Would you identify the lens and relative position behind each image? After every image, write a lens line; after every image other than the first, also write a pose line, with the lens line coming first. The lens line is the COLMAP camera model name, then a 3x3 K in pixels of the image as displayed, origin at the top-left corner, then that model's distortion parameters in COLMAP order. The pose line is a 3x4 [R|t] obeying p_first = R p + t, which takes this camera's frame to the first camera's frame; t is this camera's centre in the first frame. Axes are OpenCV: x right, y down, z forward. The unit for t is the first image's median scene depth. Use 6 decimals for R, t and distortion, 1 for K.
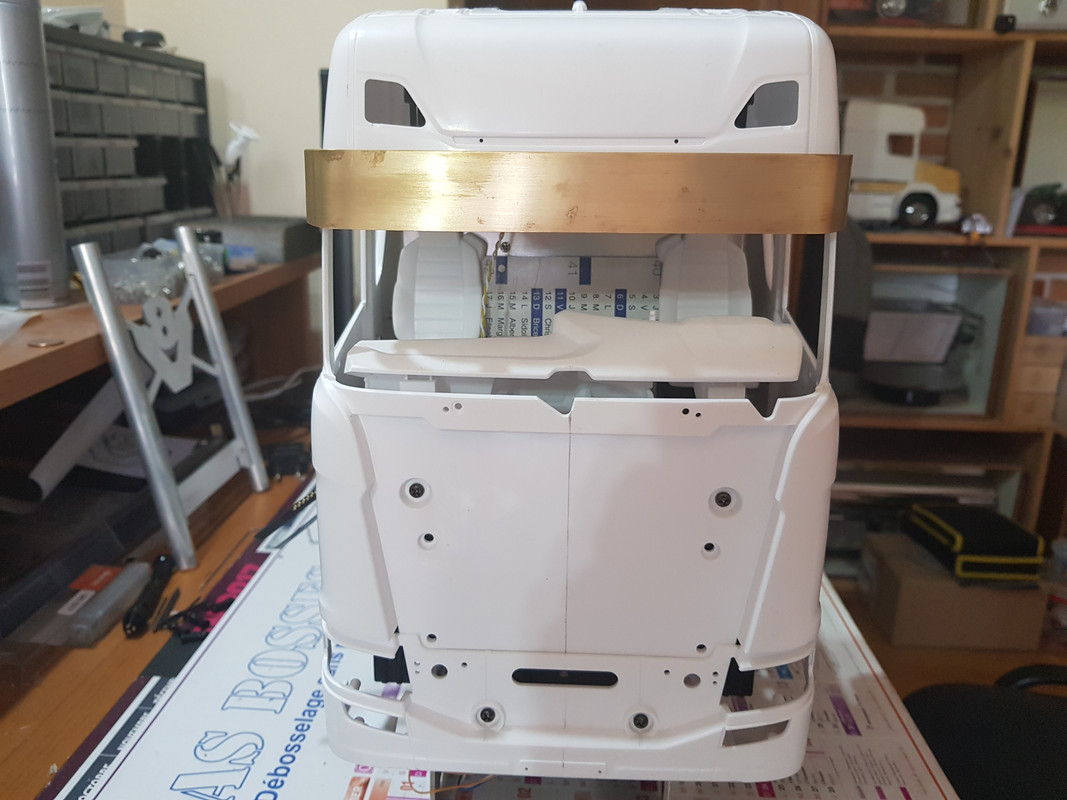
lens RADIAL K [[853.2, 0, 527.5], [0, 853.2, 363.8], [0, 0, 1]] dist [0.023368, -0.070160]
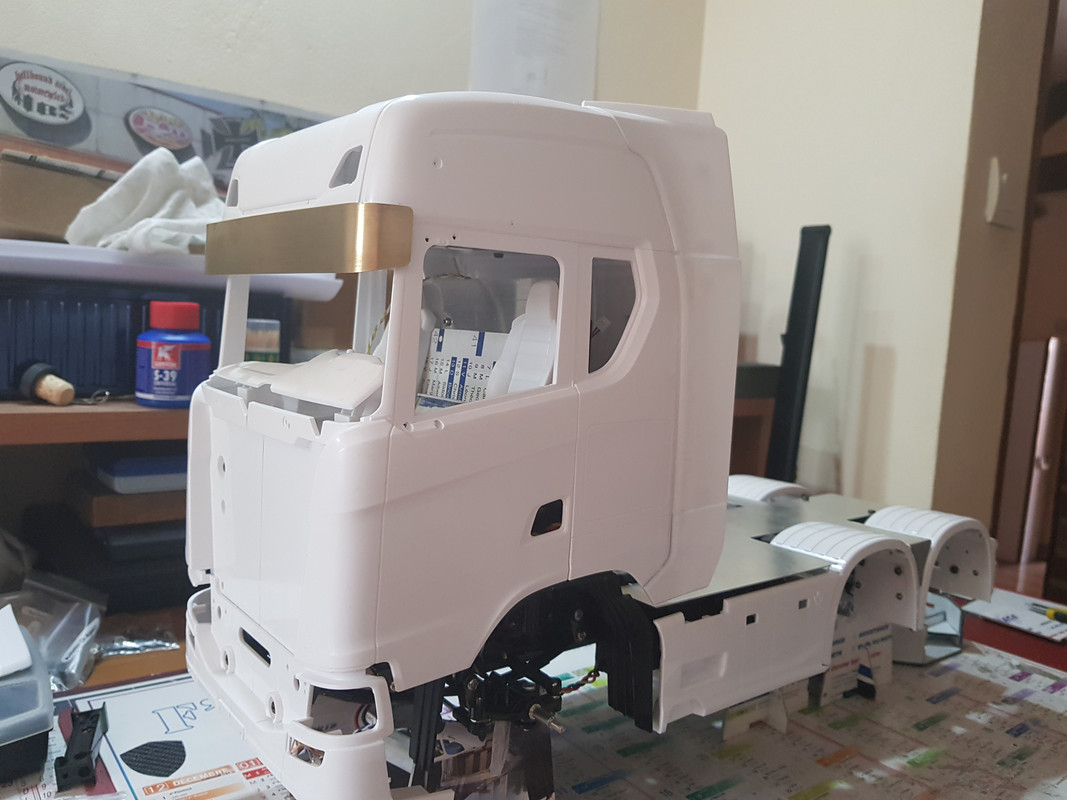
lens RADIAL K [[853.2, 0, 517.4], [0, 853.2, 386.2], [0, 0, 1]] dist [0.023368, -0.070160]
pose [[0.644937, 0.083965, -0.759609, 0.934062], [-0.225354, 0.970645, -0.084041, 0.026229], [0.730255, 0.225382, 0.644927, 0.333395]]
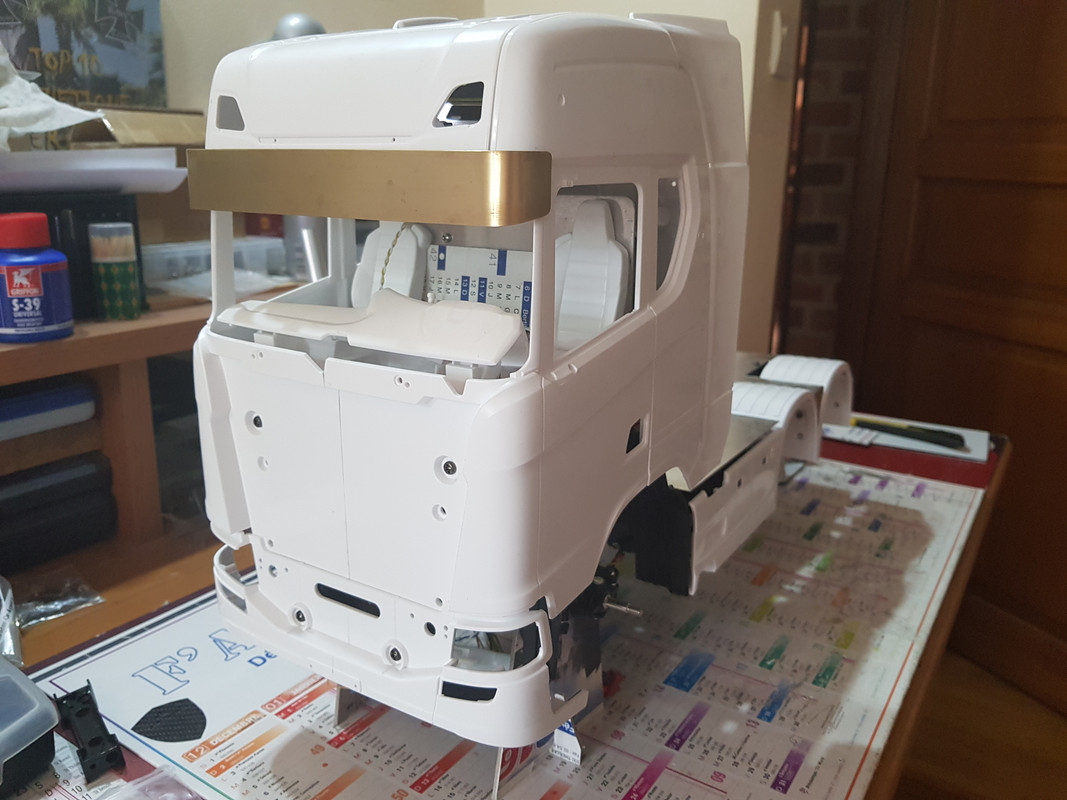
lens RADIAL K [[853.2, 0, 538.8], [0, 853.2, 389.3], [0, 0, 1]] dist [0.023368, -0.070160]
pose [[0.864381, 0.122837, -0.487604, 0.652011], [-0.116662, 0.992234, 0.043154, -0.000990], [0.489118, 0.019583, 0.871998, 0.079943]]
